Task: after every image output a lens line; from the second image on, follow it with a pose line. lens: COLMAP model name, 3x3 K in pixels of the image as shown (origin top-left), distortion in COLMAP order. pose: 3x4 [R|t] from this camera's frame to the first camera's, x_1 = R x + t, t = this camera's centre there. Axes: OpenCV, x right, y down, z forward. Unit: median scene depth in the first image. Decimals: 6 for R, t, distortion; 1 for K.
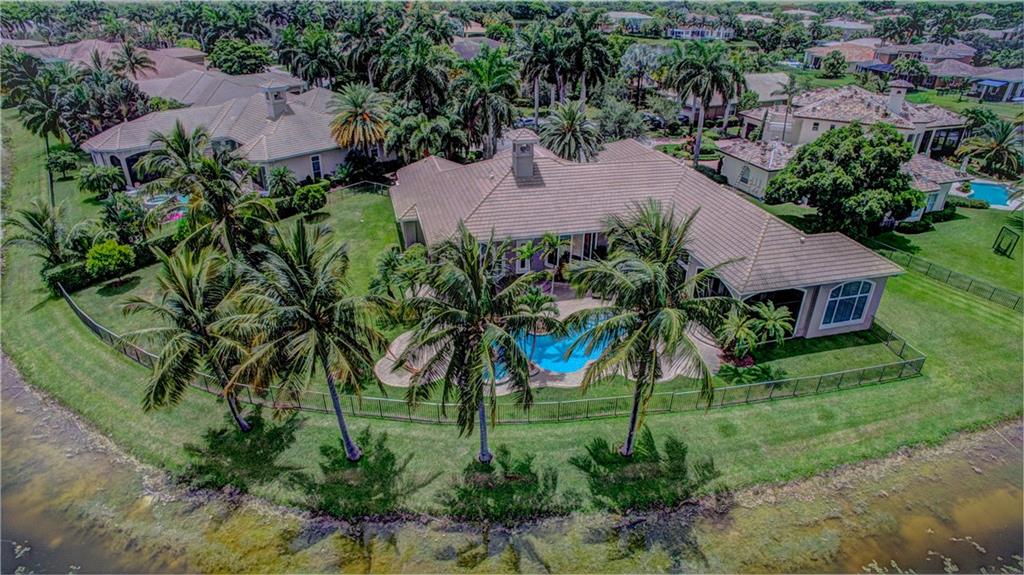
lens RADIAL K [[590.8, 0, 512.0], [0, 590.8, 287.5], [0, 0, 1]] dist [-0.111081, 0.077898]
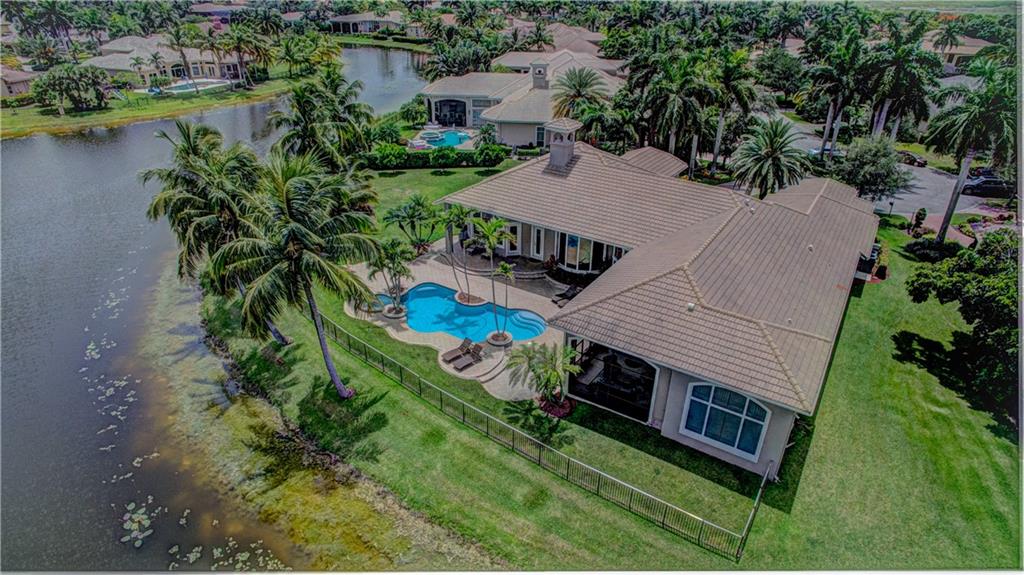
lens RADIAL K [[590.8, 0, 512.0], [0, 590.8, 287.5], [0, 0, 1]] dist [-0.111081, 0.077898]
pose [[0.686747, 0.354192, -0.634765, 0.456725], [-0.356143, 0.925210, 0.130950, -0.069667], [0.633673, 0.136137, 0.761528, 0.154631]]
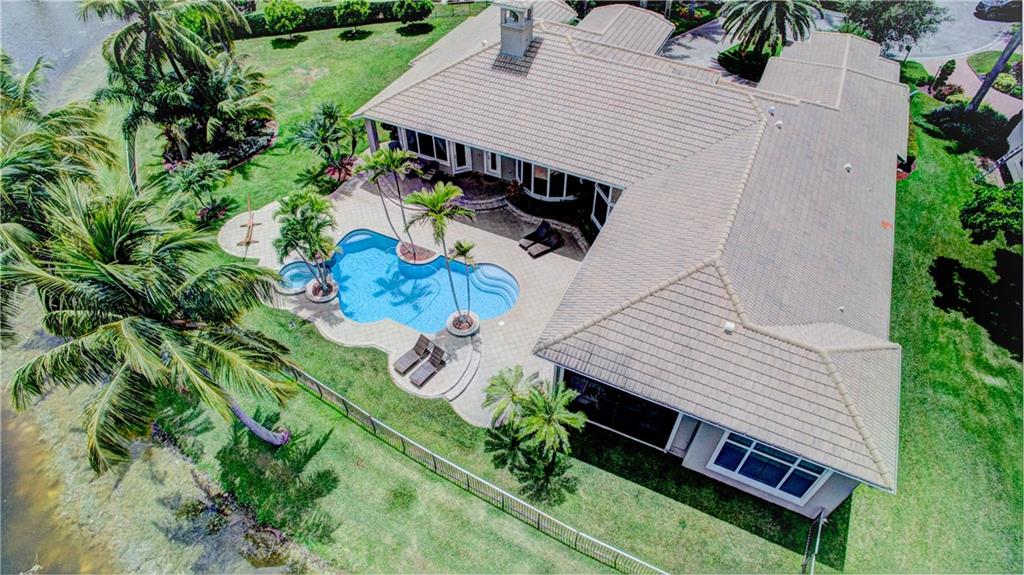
lens RADIAL K [[590.8, 0, 512.0], [0, 590.8, 287.5], [0, 0, 1]] dist [-0.111081, 0.077898]
pose [[0.776669, 0.464136, -0.425868, 0.313630], [-0.298112, 0.866407, 0.400585, -0.156104], [0.554901, -0.184165, 0.811275, 0.249120]]
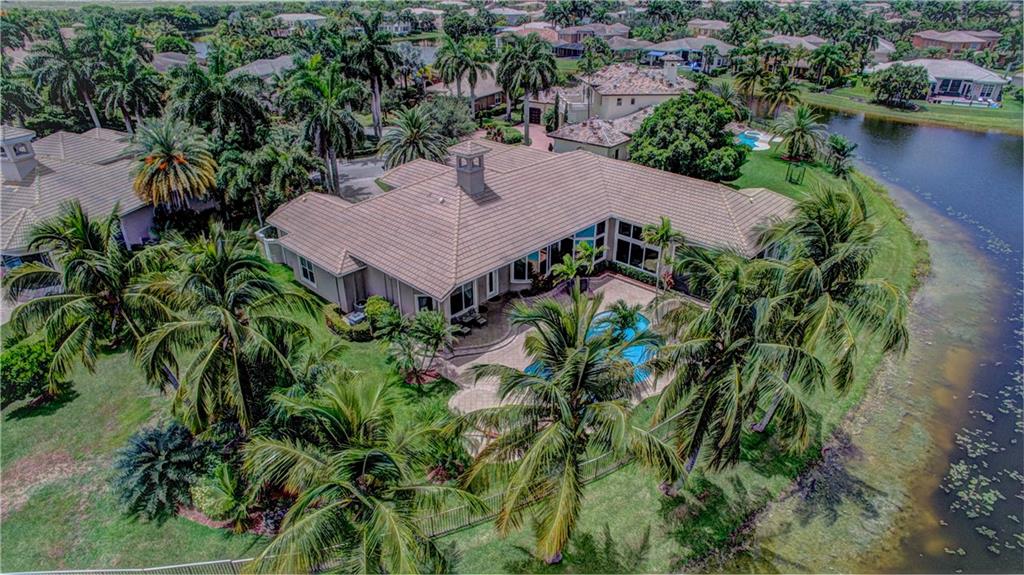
lens RADIAL K [[590.8, 0, 512.0], [0, 590.8, 287.5], [0, 0, 1]] dist [-0.111081, 0.077898]
pose [[0.846941, -0.258059, 0.464861, -0.266506], [0.256753, 0.964122, 0.067429, -0.065775], [-0.465583, 0.062247, 0.882812, 0.128029]]
